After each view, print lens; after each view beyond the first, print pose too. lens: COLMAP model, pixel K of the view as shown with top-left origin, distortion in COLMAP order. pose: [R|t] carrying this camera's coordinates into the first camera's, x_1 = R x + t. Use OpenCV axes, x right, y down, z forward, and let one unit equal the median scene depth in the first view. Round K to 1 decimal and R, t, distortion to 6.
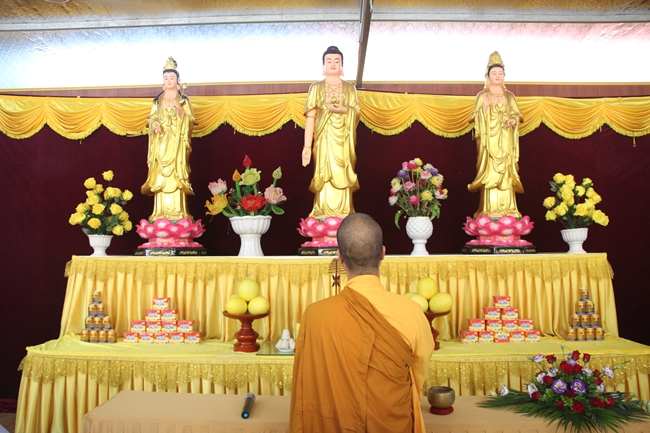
lens RADIAL K [[528.4, 0, 313.8], [0, 528.4, 223.4], [0, 0, 1]] dist [-0.134831, 0.075255]
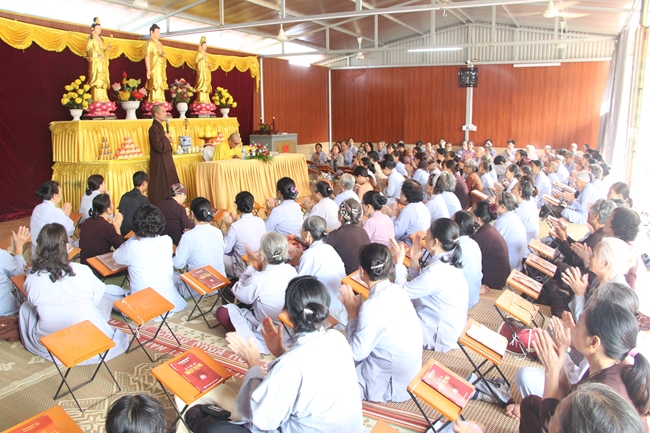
lens RADIAL K [[528.4, 0, 324.9], [0, 528.4, 216.8], [0, 0, 1]] dist [-0.134831, 0.075255]
pose [[0.407919, -0.167670, 0.897490, -1.808422], [-0.027625, 0.980276, 0.195692, 0.015796], [-0.912600, -0.104620, 0.395241, -0.608106]]
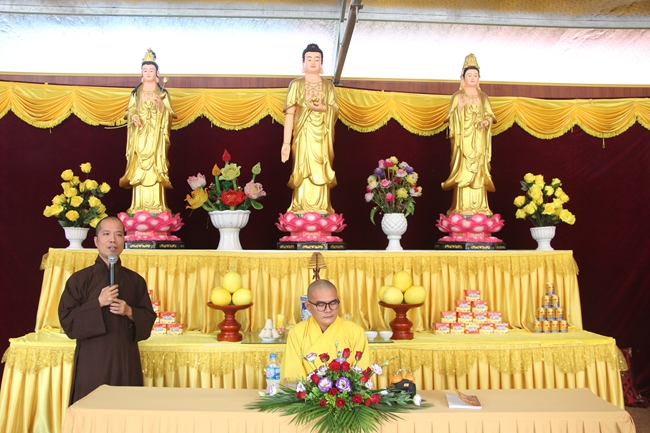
lens RADIAL K [[594.8, 0, 311.2], [0, 594.8, 223.1], [0, 0, 1]] dist [-0.074217, 0.000000]
pose [[0.997178, 0.012189, 0.074076, -0.049385], [-0.012896, 0.999876, 0.009065, -0.002202], [-0.073956, -0.009995, 0.997211, -0.155384]]
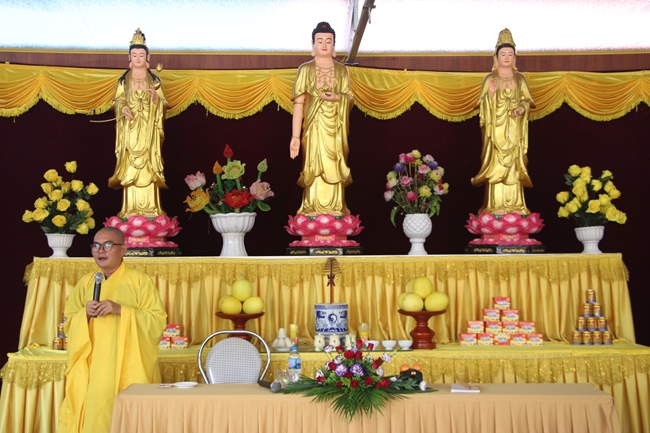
lens RADIAL K [[1010.3, 0, 311.8], [0, 1010.3, 226.1], [0, 0, 1]] dist [0.149341, 0.000000]
pose [[0.997635, -0.000431, 0.068740, -0.107458], [-0.000917, 0.999808, 0.019579, -0.025730], [-0.068735, -0.019596, 0.997442, -0.770828]]
